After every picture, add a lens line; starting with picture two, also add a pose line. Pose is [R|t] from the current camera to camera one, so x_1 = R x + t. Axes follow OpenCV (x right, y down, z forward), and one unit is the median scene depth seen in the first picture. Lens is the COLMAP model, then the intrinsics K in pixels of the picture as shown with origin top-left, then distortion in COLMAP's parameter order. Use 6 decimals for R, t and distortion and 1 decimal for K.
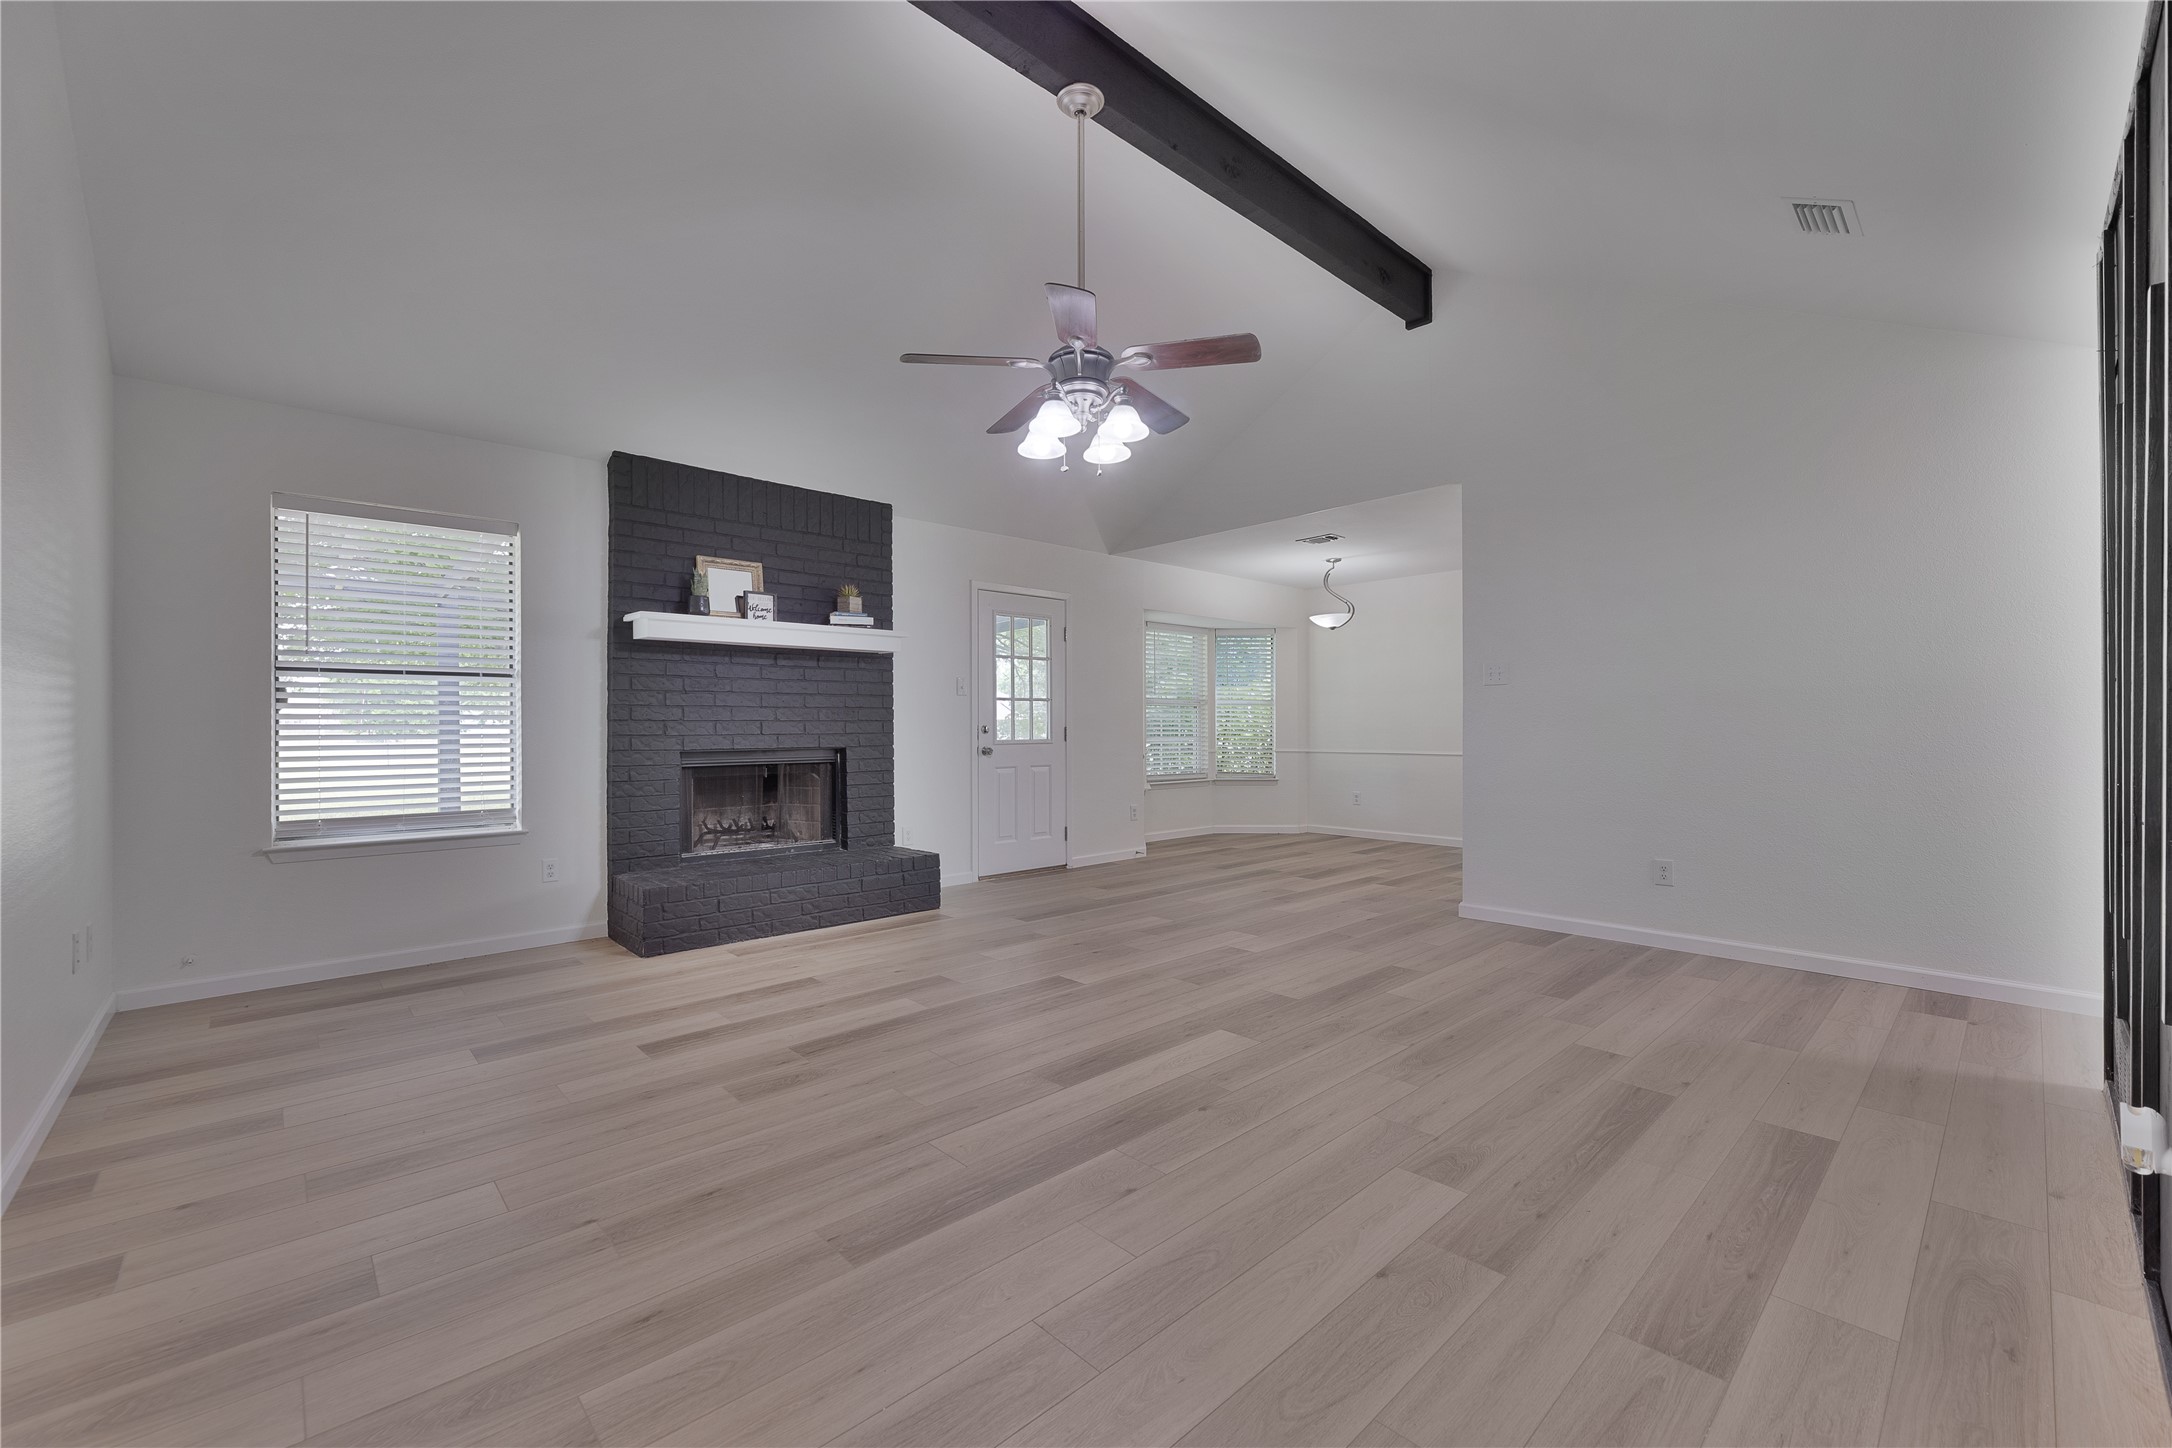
lens RADIAL K [[874.8, 0, 1076.7], [0, 874.8, 723.3], [0, 0, 1]] dist [-0.004403, -0.000039]
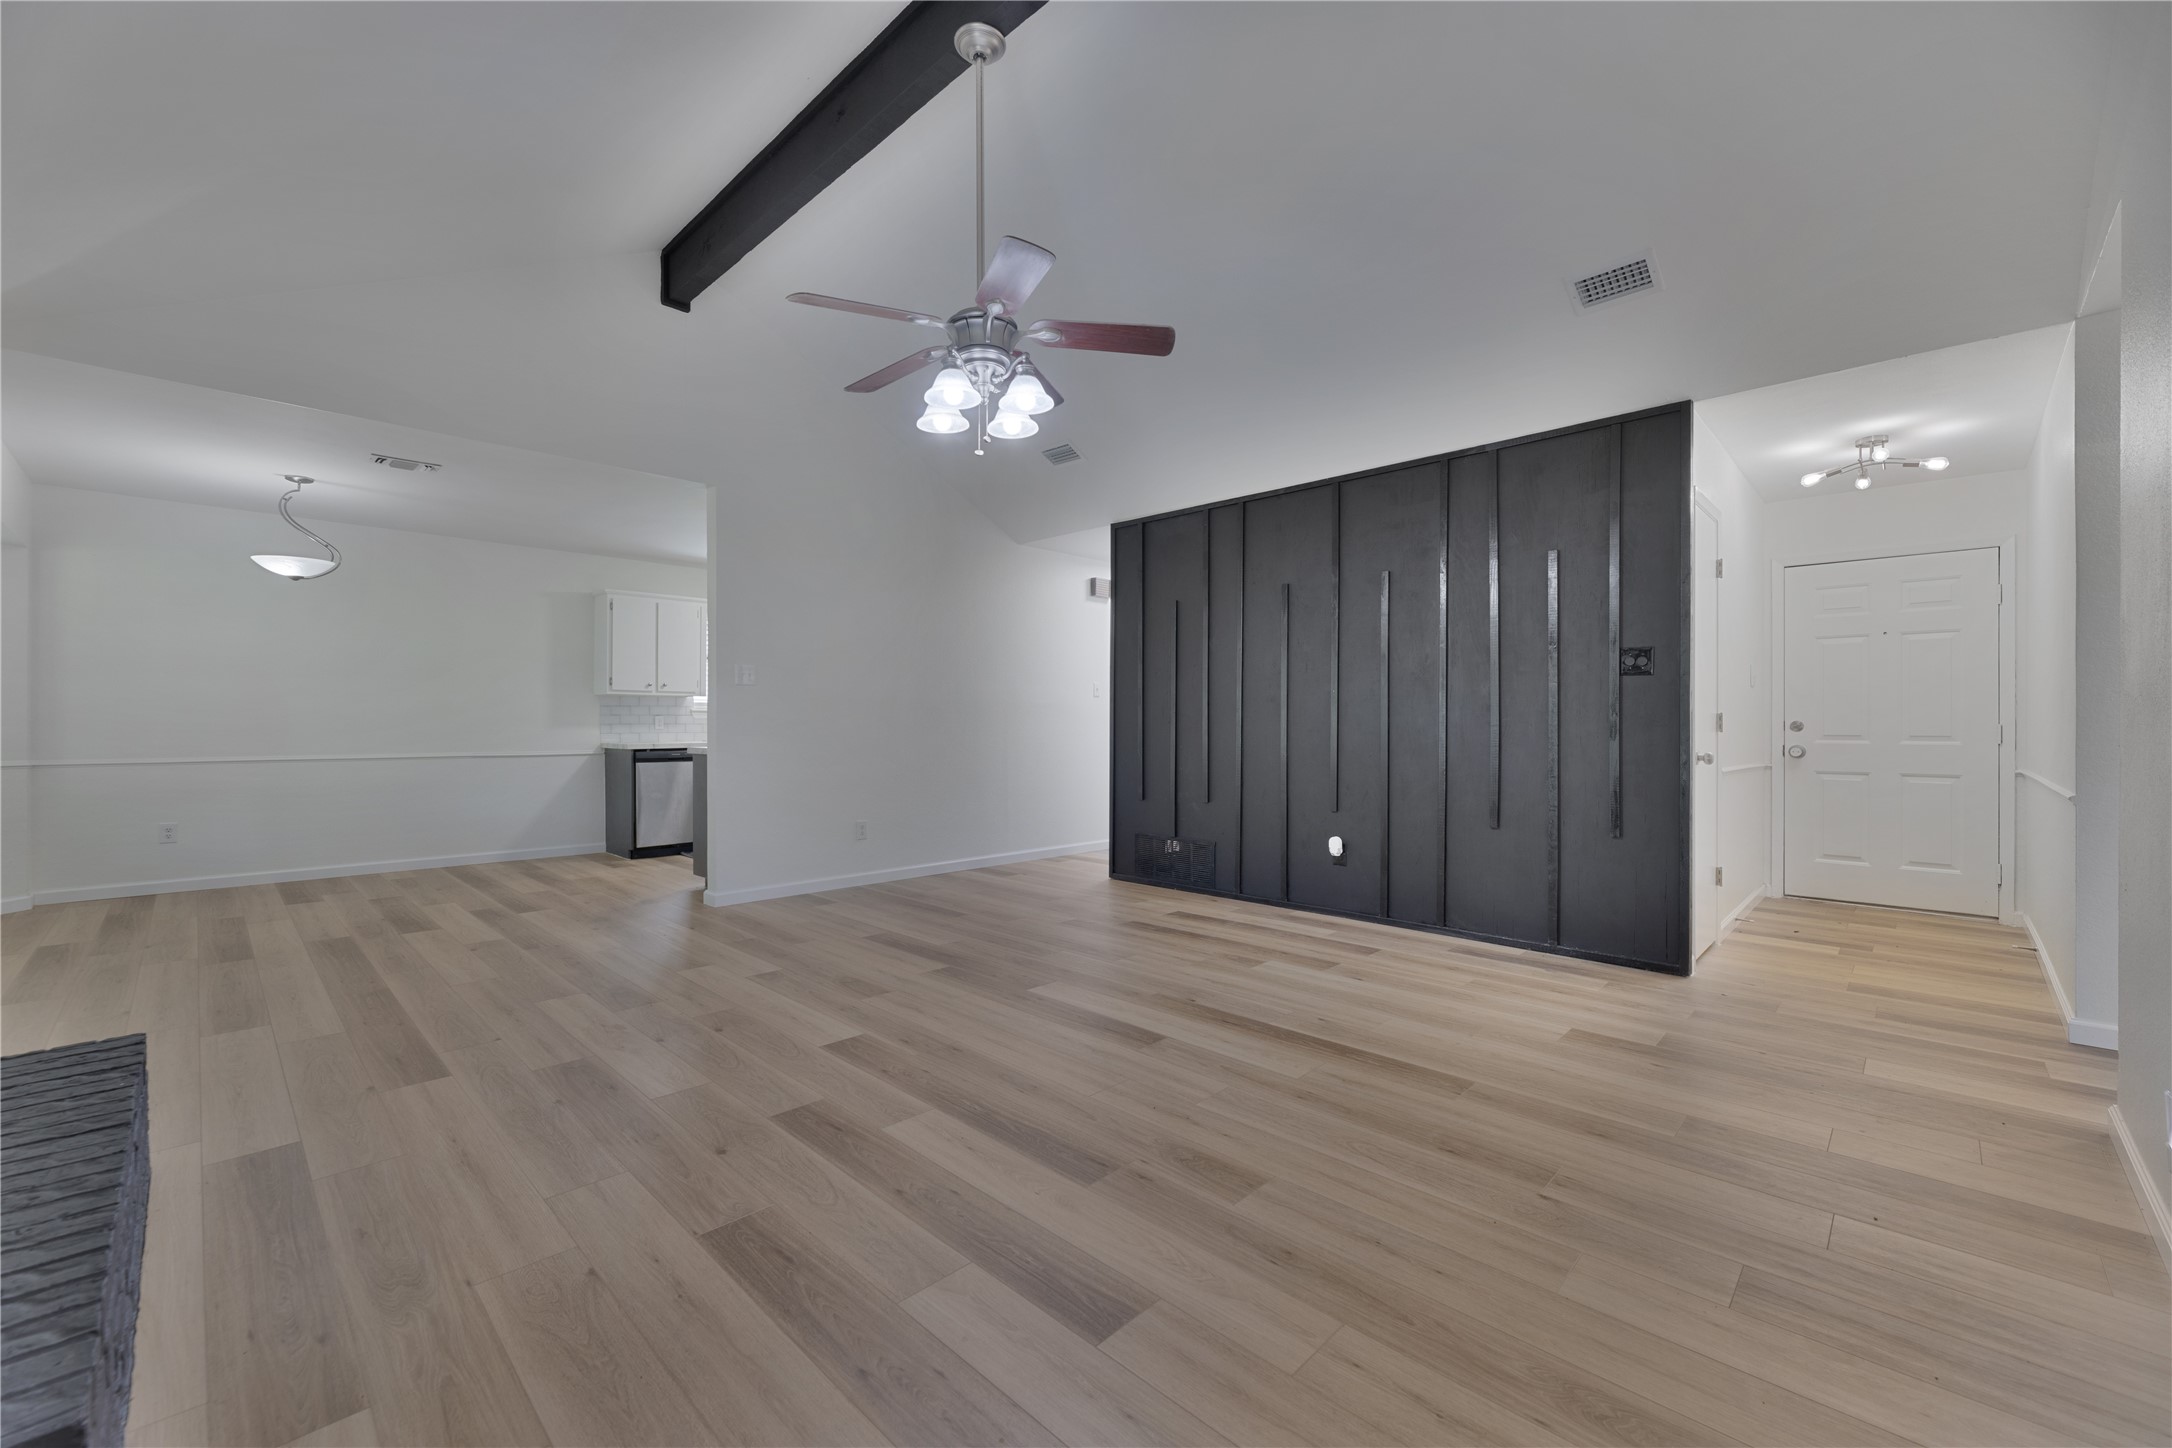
lens RADIAL K [[874.8, 0, 1076.7], [0, 874.8, 723.3], [0, 0, 1]] dist [-0.004403, -0.000039]
pose [[-0.051211, 0.002387, 0.998685, -0.700654], [-0.006951, 0.999972, -0.002747, 0.005780], [-0.998664, -0.007082, -0.051193, 0.719873]]
